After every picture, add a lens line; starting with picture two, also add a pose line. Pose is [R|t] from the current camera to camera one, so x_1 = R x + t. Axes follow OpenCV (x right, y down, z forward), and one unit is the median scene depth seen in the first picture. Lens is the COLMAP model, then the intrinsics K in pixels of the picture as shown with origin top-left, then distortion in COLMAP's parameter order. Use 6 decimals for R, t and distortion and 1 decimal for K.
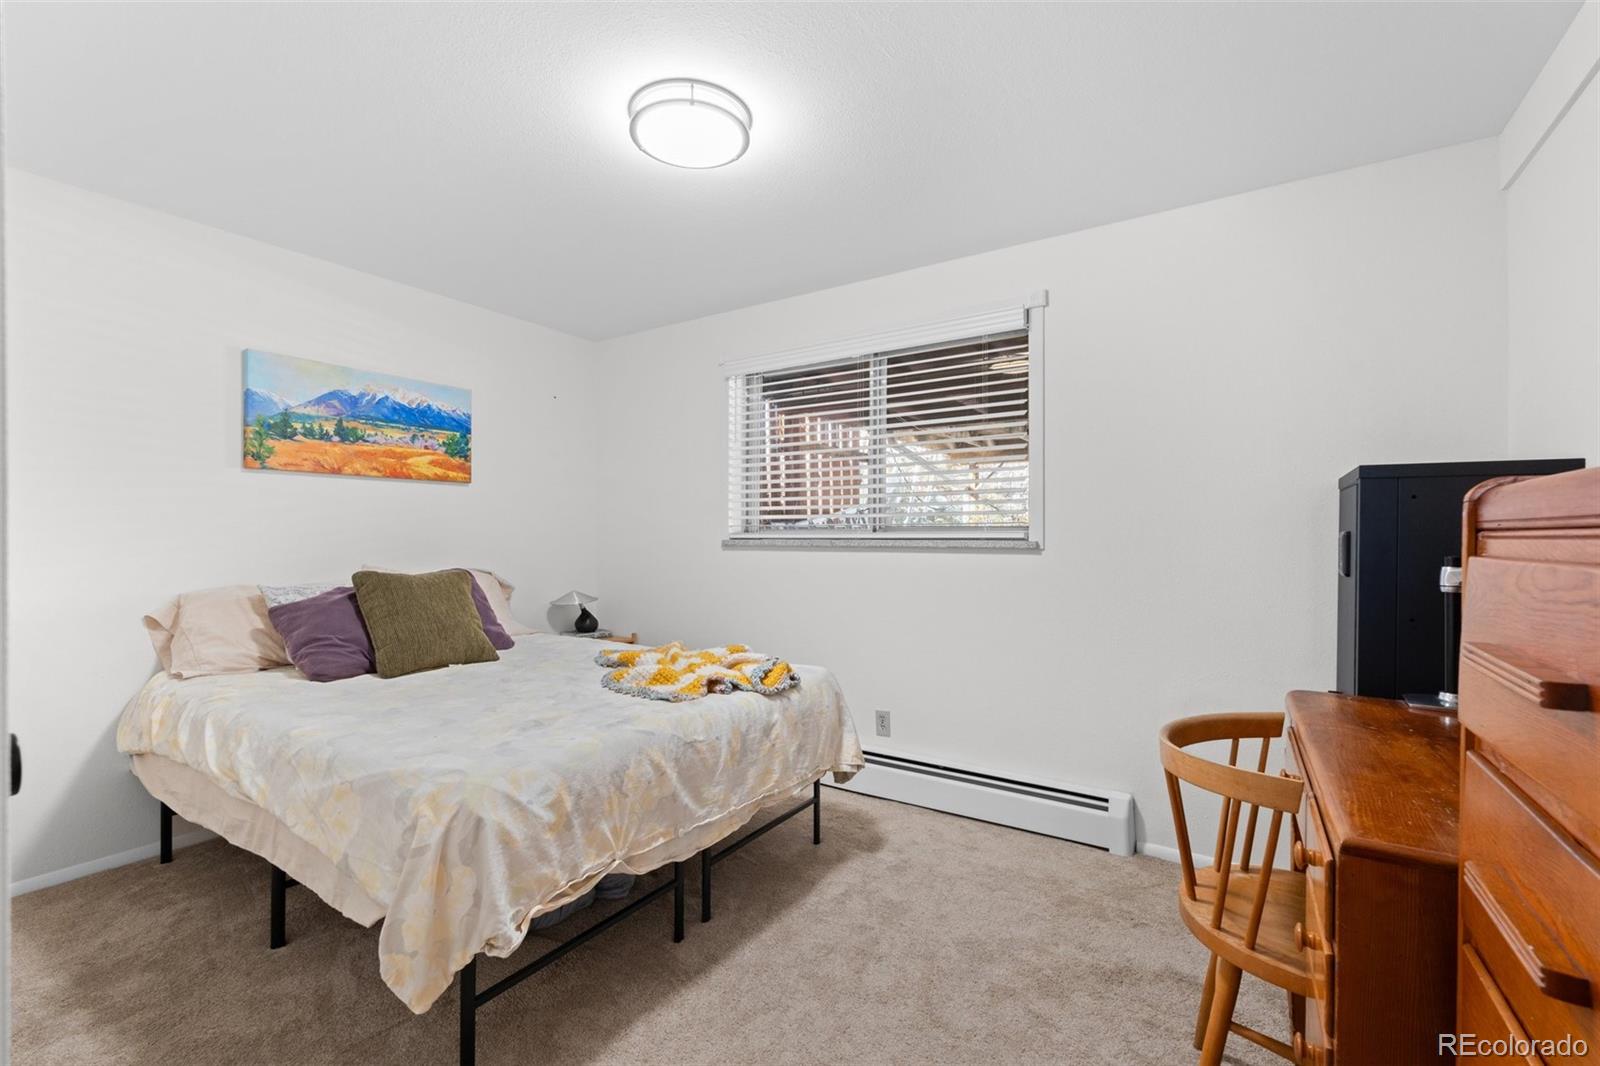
lens RADIAL K [[701.1, 0, 802.4], [0, 701.1, 540.3], [0, 0, 1]] dist [-0.004613, 0.001215]
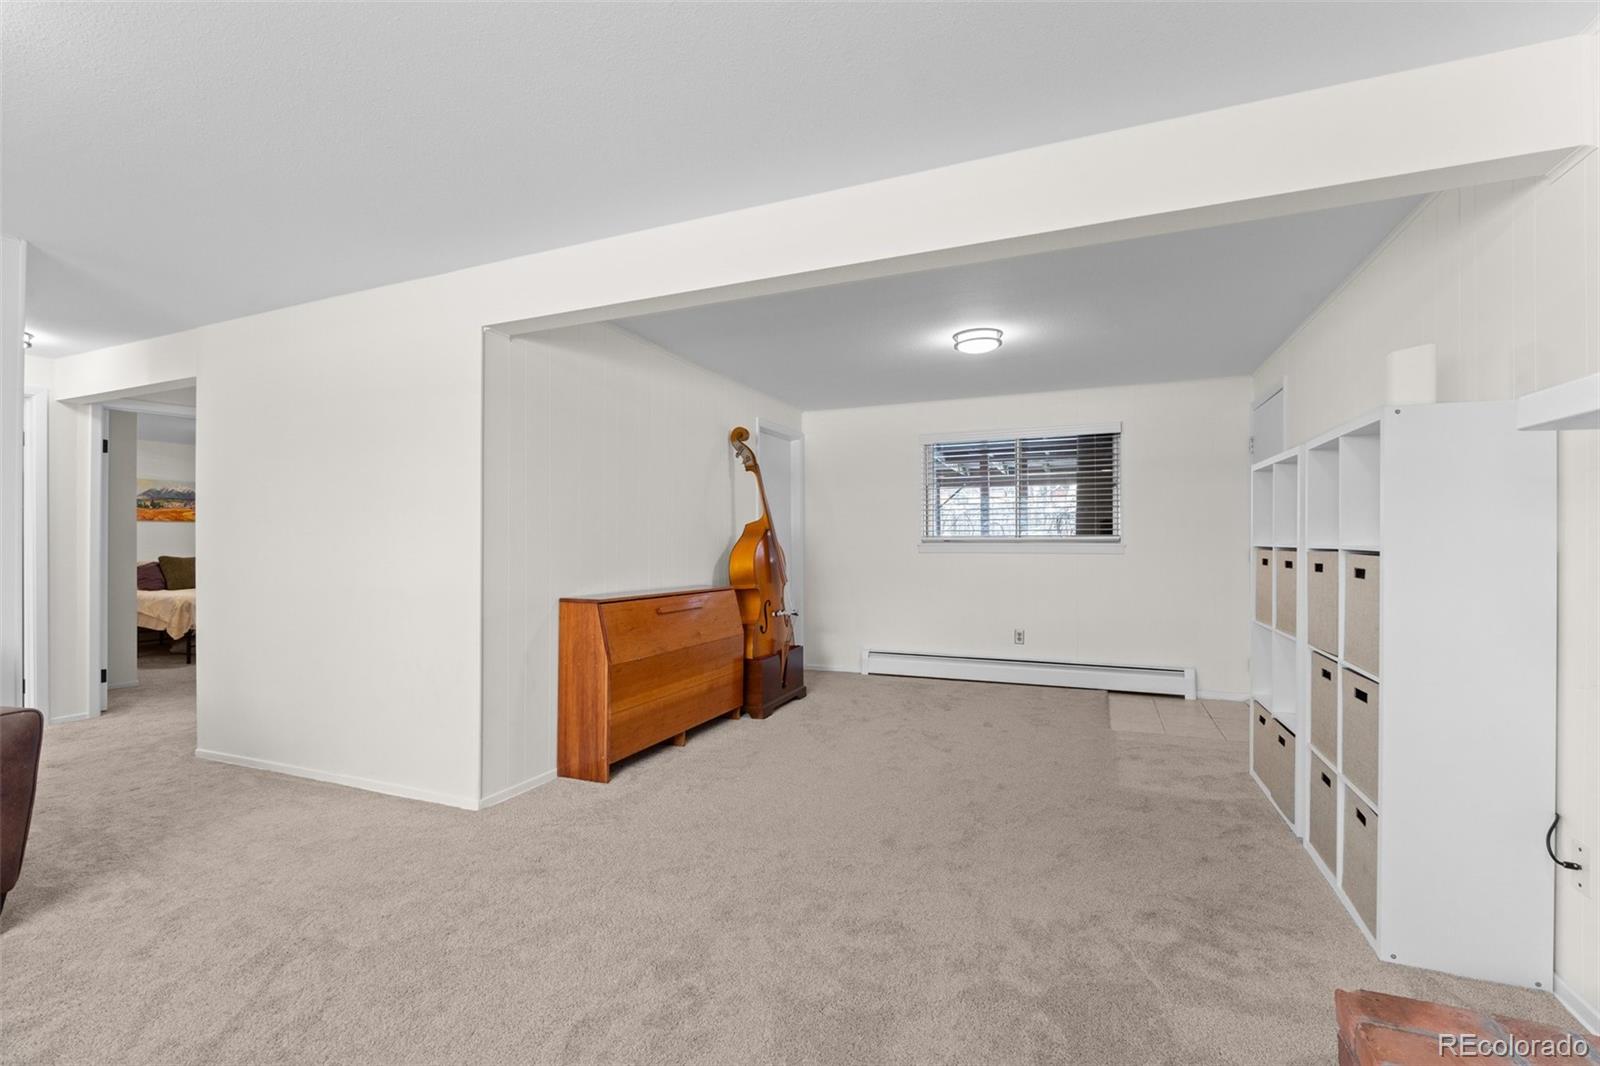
lens RADIAL K [[701.1, 0, 799.3], [0, 701.1, 547.7], [0, 0, 1]] dist [-0.004613, 0.001215]
pose [[0.984105, 0.000174, 0.177588, 1.321176], [-0.000469, 0.999999, 0.001621, 0.004155], [-0.177588, -0.001678, 0.984104, -2.107002]]
